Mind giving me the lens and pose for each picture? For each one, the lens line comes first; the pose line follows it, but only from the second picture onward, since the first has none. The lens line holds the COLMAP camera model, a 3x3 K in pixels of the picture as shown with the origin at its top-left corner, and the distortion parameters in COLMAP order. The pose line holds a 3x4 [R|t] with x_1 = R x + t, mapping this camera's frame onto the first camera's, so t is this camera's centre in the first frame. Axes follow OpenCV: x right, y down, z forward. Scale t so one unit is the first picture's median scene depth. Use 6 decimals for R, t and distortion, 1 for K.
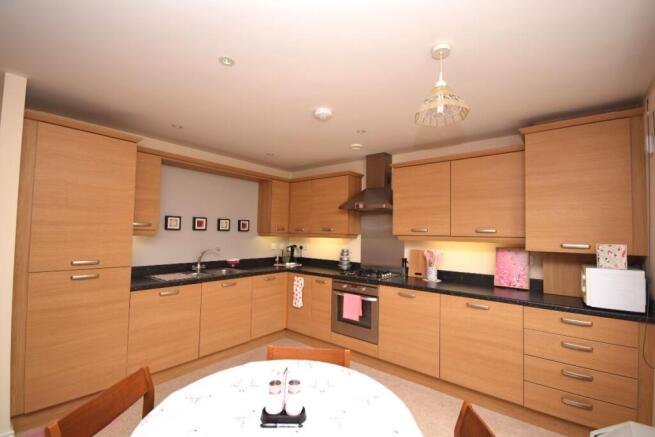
lens RADIAL K [[285.3, 0, 330.0], [0, 285.3, 222.3], [0, 0, 1]] dist [-0.001065, -0.000376]
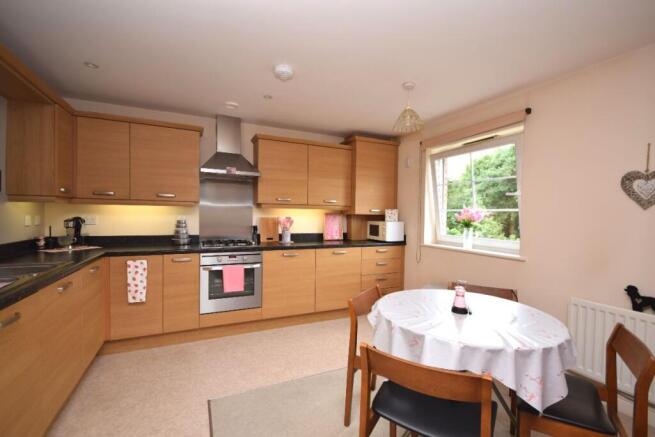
lens RADIAL K [[285.3, 0, 330.0], [0, 285.3, 222.3], [0, 0, 1]] dist [-0.001065, -0.000376]
pose [[0.448103, -0.036354, 0.893242, -0.626239], [-0.042891, 0.997148, 0.062099, 0.039248], [-0.892952, -0.066138, 0.445266, 0.313656]]
